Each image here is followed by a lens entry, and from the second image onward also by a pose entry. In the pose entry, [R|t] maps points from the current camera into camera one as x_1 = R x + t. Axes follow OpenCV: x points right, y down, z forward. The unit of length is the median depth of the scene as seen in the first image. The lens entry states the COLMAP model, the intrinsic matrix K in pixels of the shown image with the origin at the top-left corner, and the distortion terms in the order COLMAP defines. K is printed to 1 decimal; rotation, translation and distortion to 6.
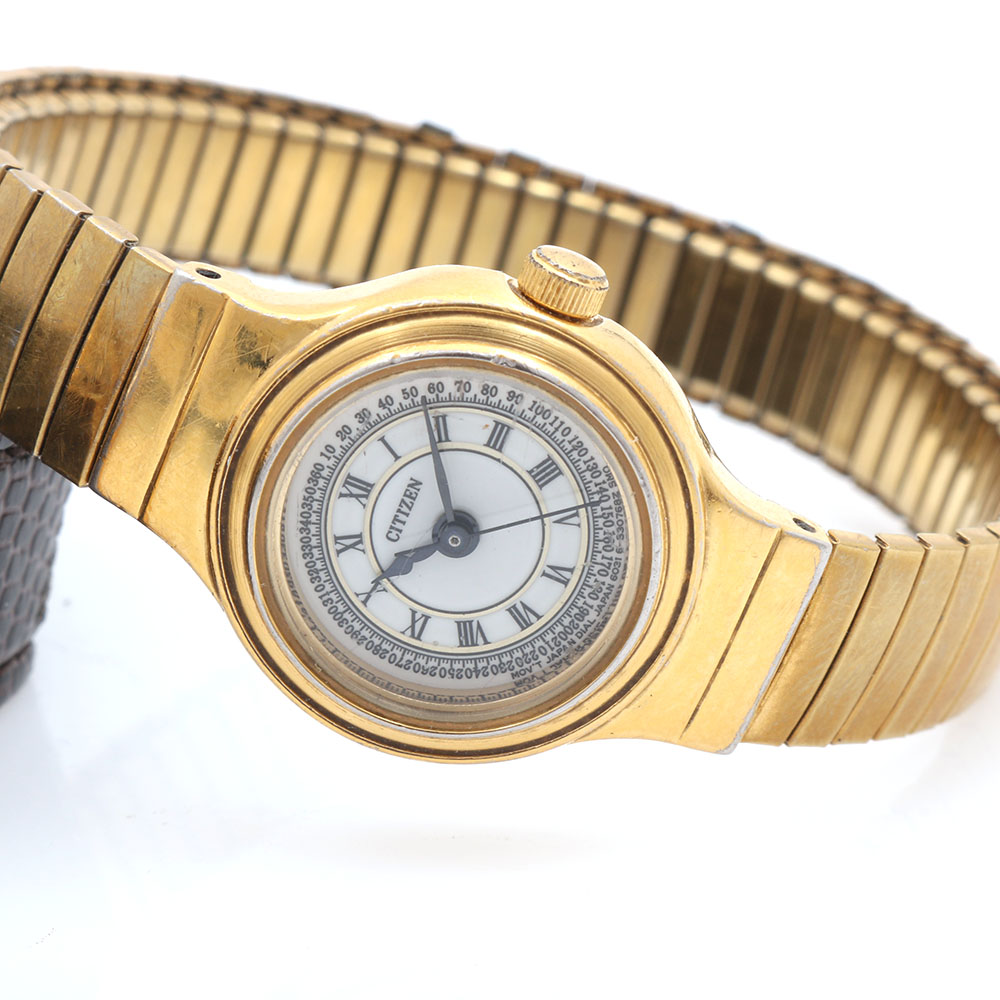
lens RADIAL K [[3345.6, 0, 500.0], [0, 3345.6, 500.0], [0, 0, 1]] dist [-0.007955, 0.339667]
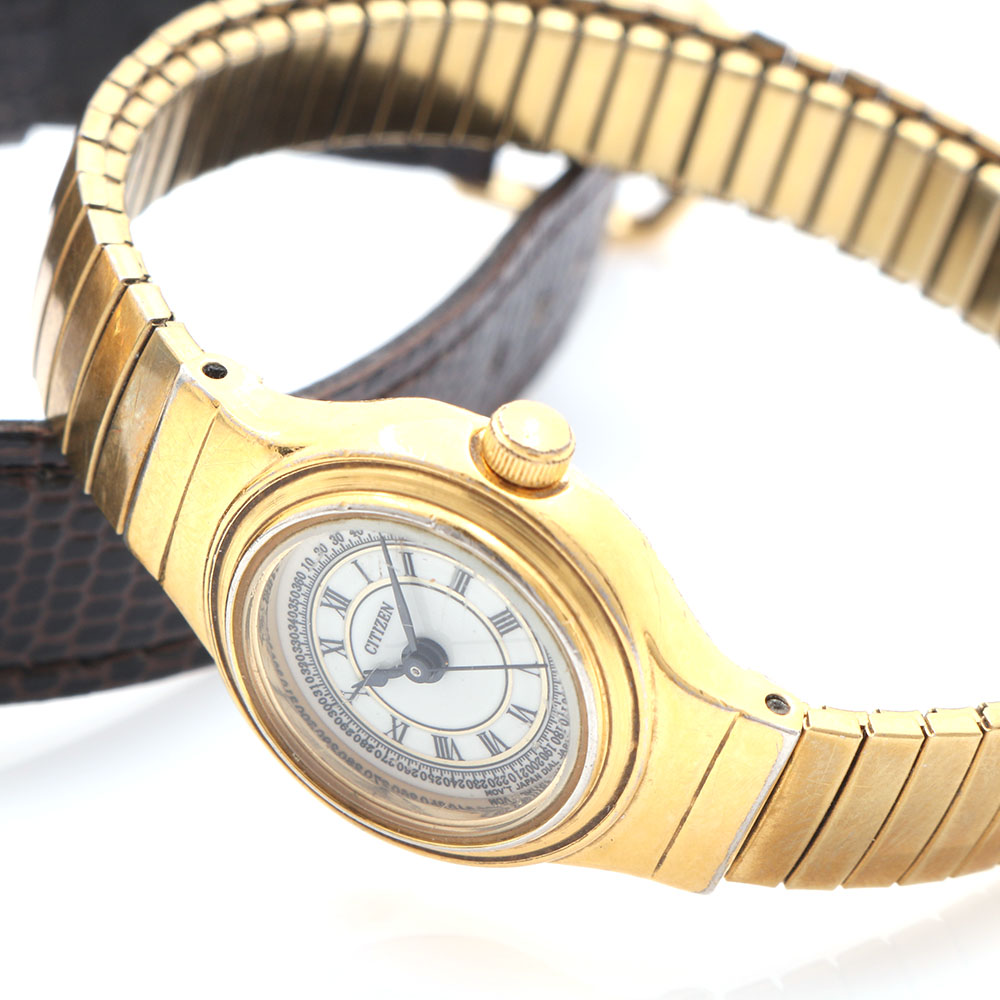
lens RADIAL K [[3345.6, 0, 500.0], [0, 3345.6, 500.0], [0, 0, 1]] dist [-0.007955, 0.339667]
pose [[0.927432, 0.162821, -0.336688, 0.333361], [-0.081396, 0.966553, 0.243209, -0.278638], [0.365026, -0.198155, 0.909665, 0.107900]]
